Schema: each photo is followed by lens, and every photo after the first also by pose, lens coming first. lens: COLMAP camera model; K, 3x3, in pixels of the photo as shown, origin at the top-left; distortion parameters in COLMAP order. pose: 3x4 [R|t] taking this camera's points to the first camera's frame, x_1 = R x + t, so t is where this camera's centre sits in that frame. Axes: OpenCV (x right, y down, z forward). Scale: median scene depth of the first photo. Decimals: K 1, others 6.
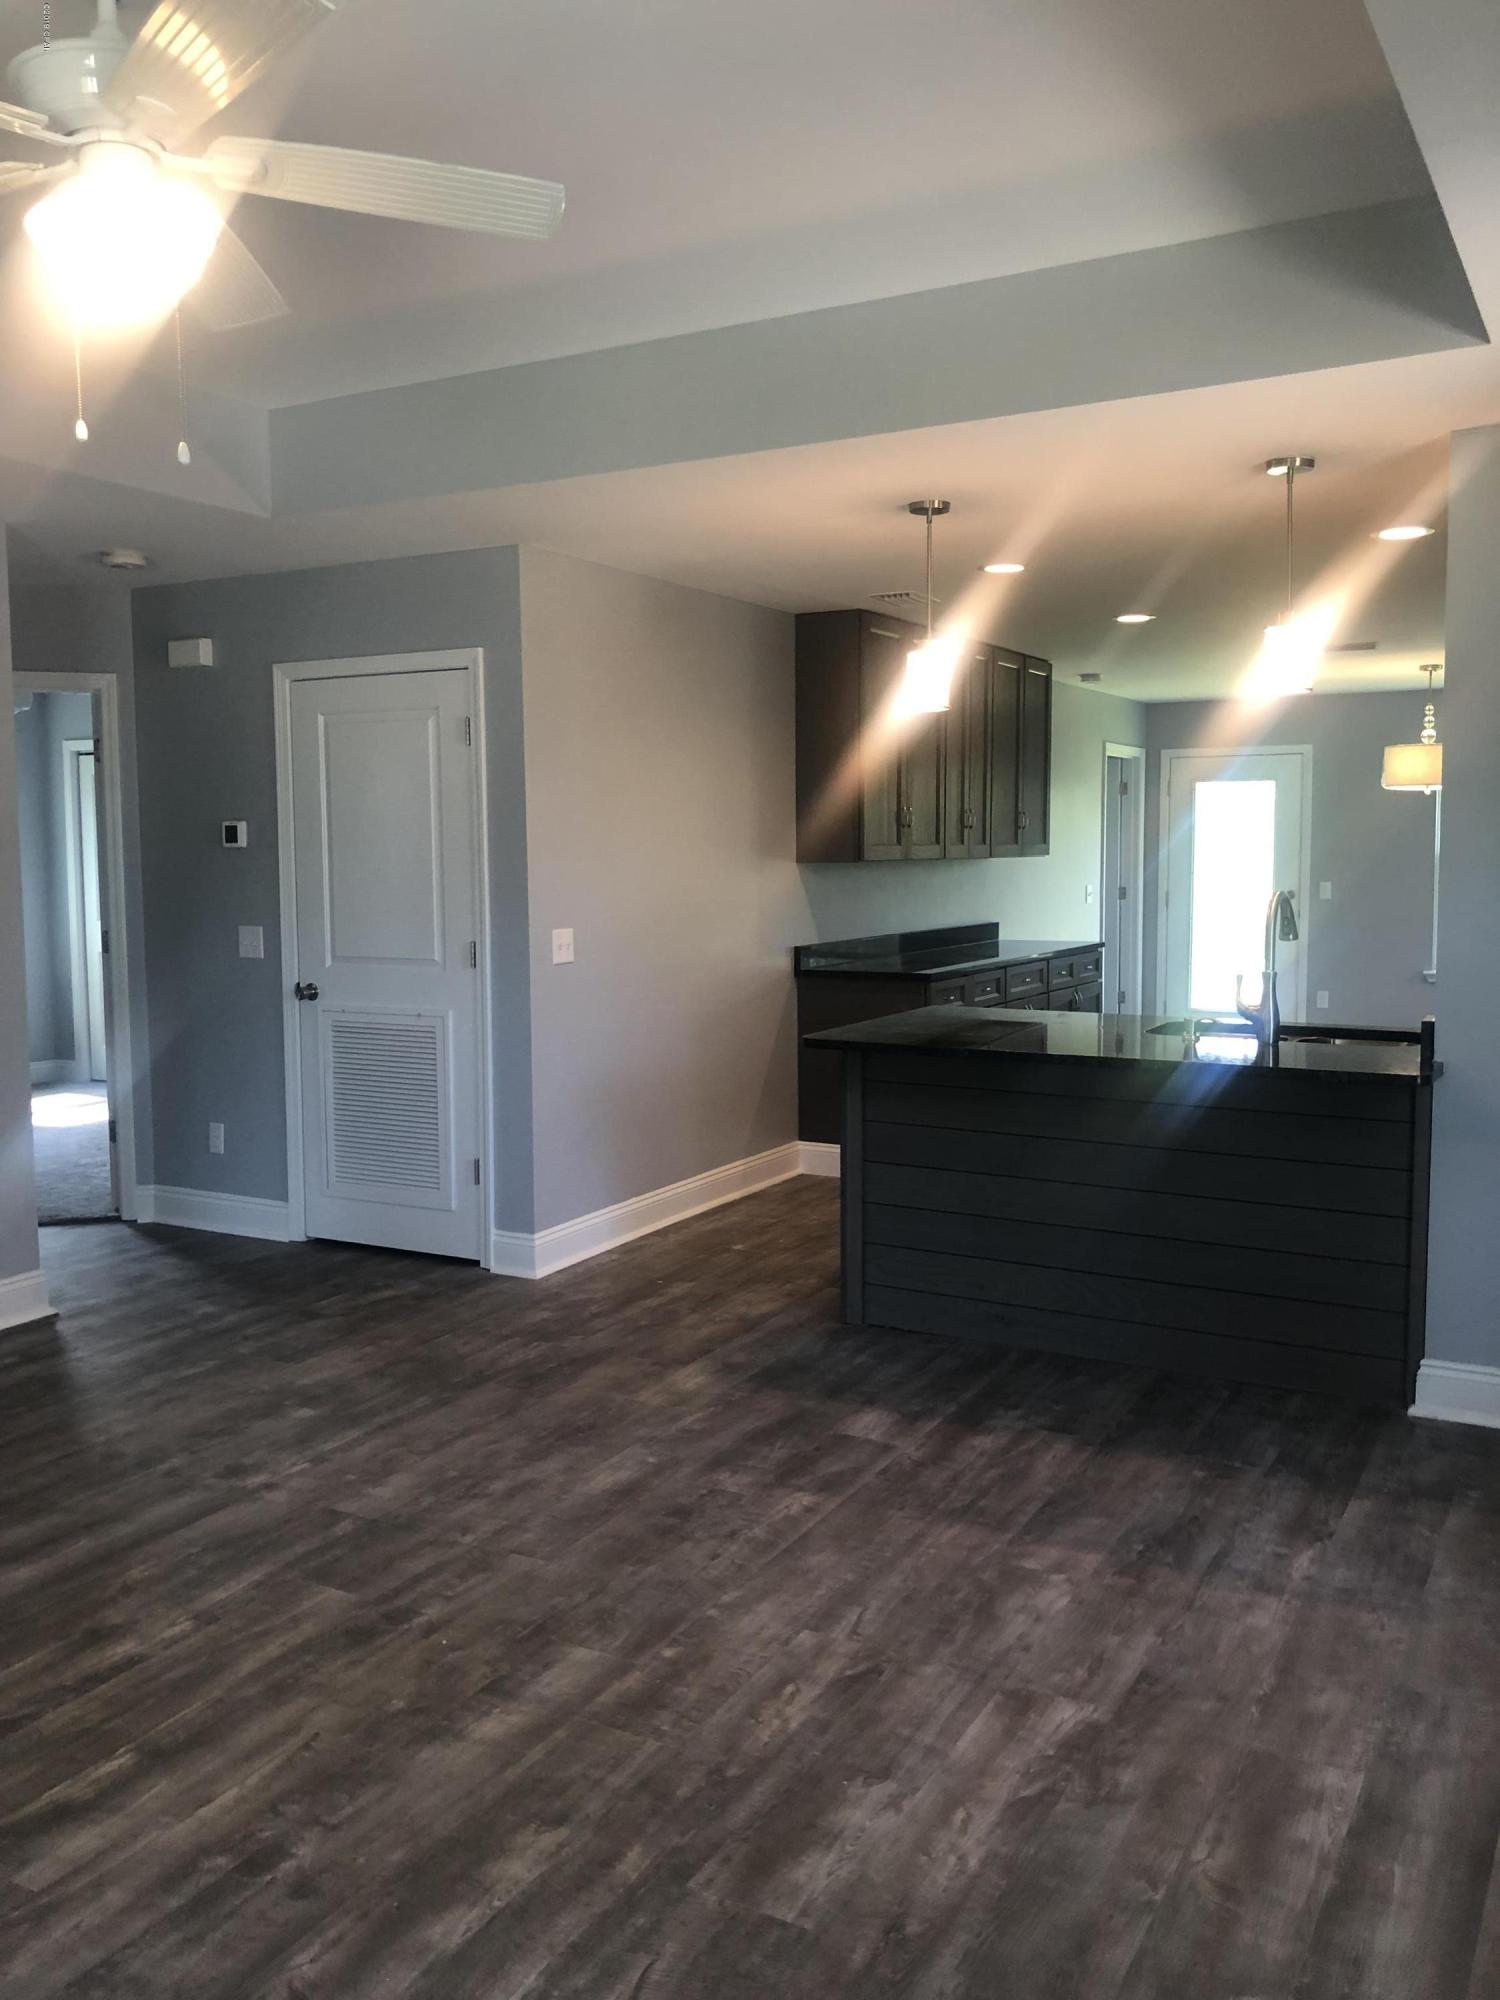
lens RADIAL K [[1661.3, 0, 742.5], [0, 1661.3, 999.9], [0, 0, 1]] dist [-0.033794, 0.124644]
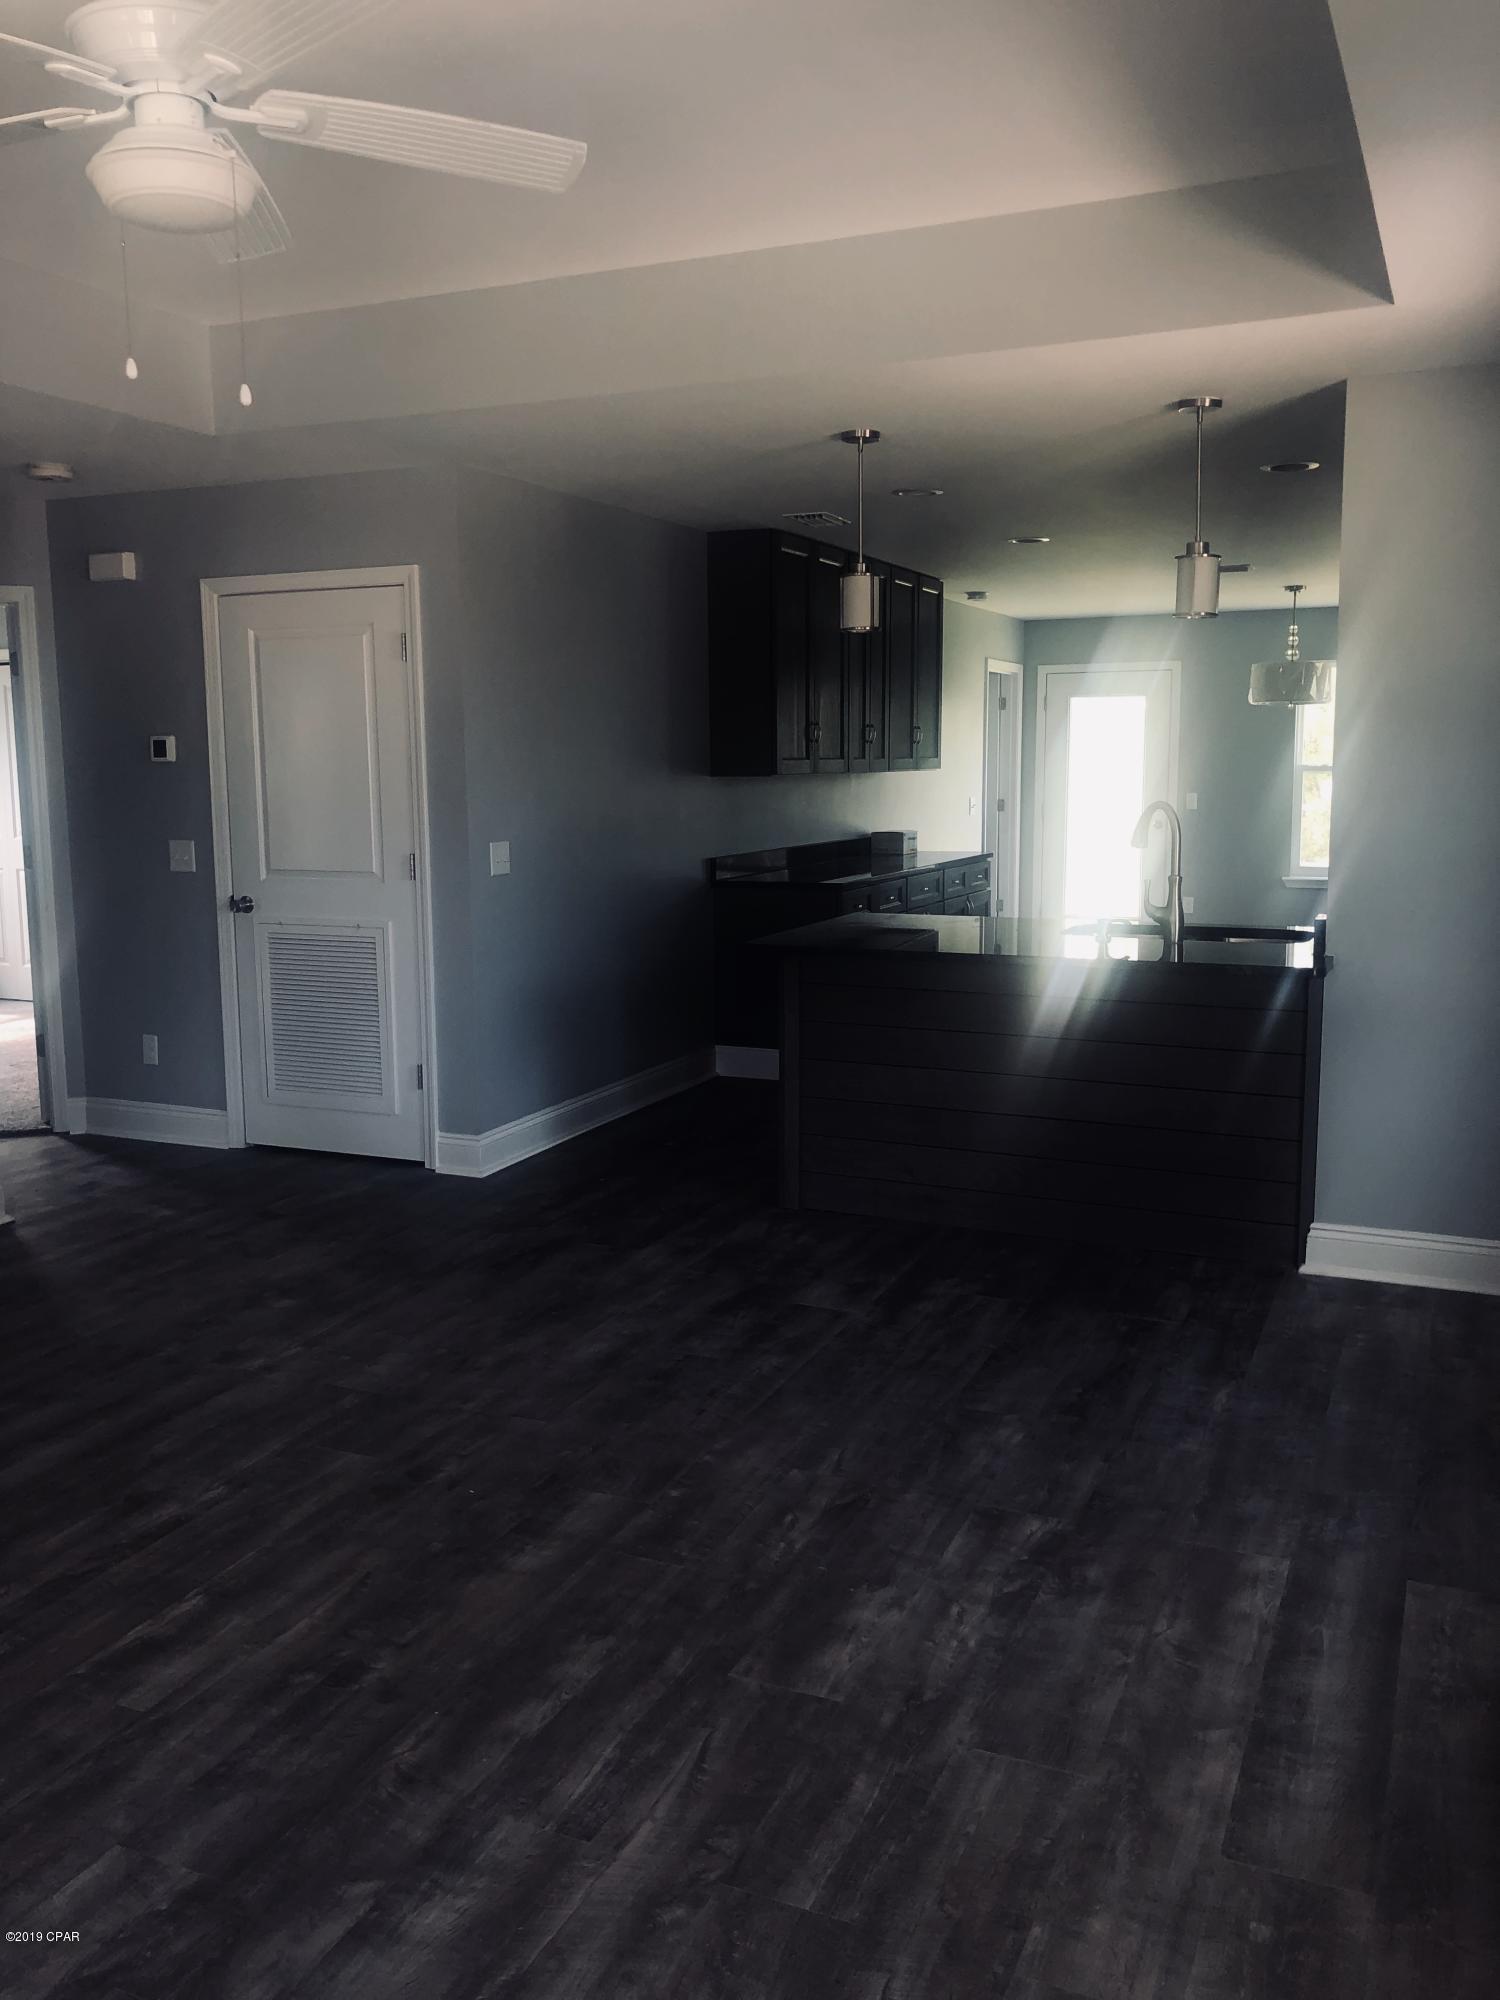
lens RADIAL K [[1648.1, 0, 750.0], [0, 1648.1, 1000.0], [0, 0, 1]] dist [0.035401, -0.016502]
pose [[0.995736, -0.014857, 0.091049, -0.082729], [0.010046, 0.998541, 0.053061, 0.005366], [-0.091705, -0.051920, 0.994432, -0.080972]]
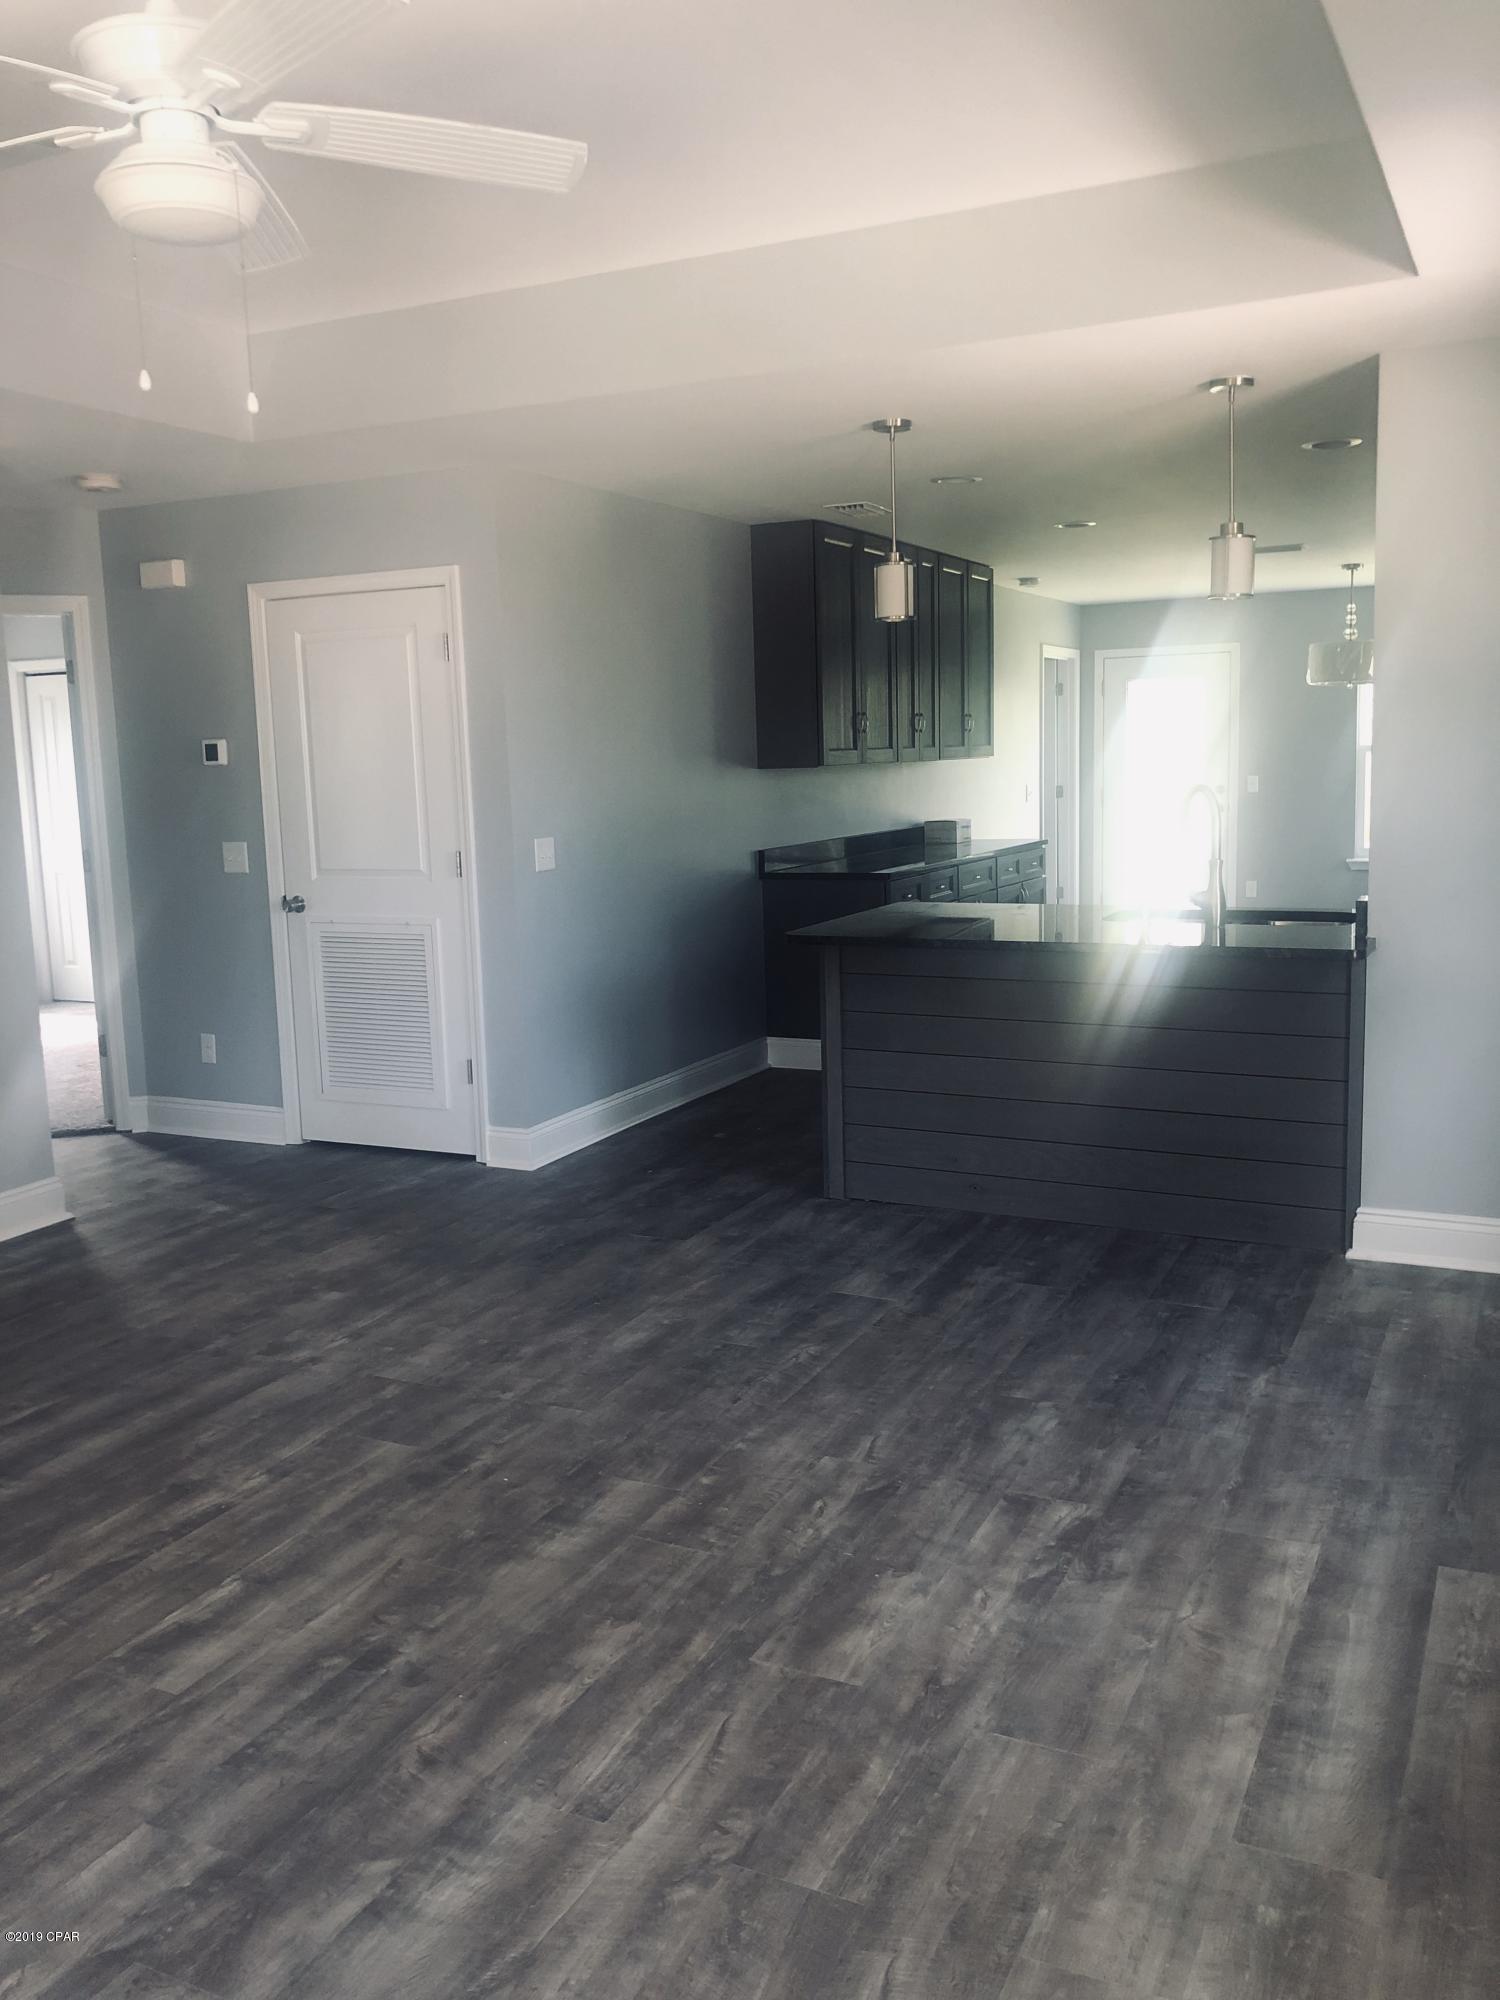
lens RADIAL K [[1649.5, 0, 759.9], [0, 1649.5, 994.0], [0, 0, 1]] dist [0.035213, -0.012739]
pose [[0.998187, -0.029332, 0.052561, -0.052547], [0.026530, 0.998230, 0.053233, 0.007210], [-0.054029, -0.051742, 0.997198, -0.089517]]
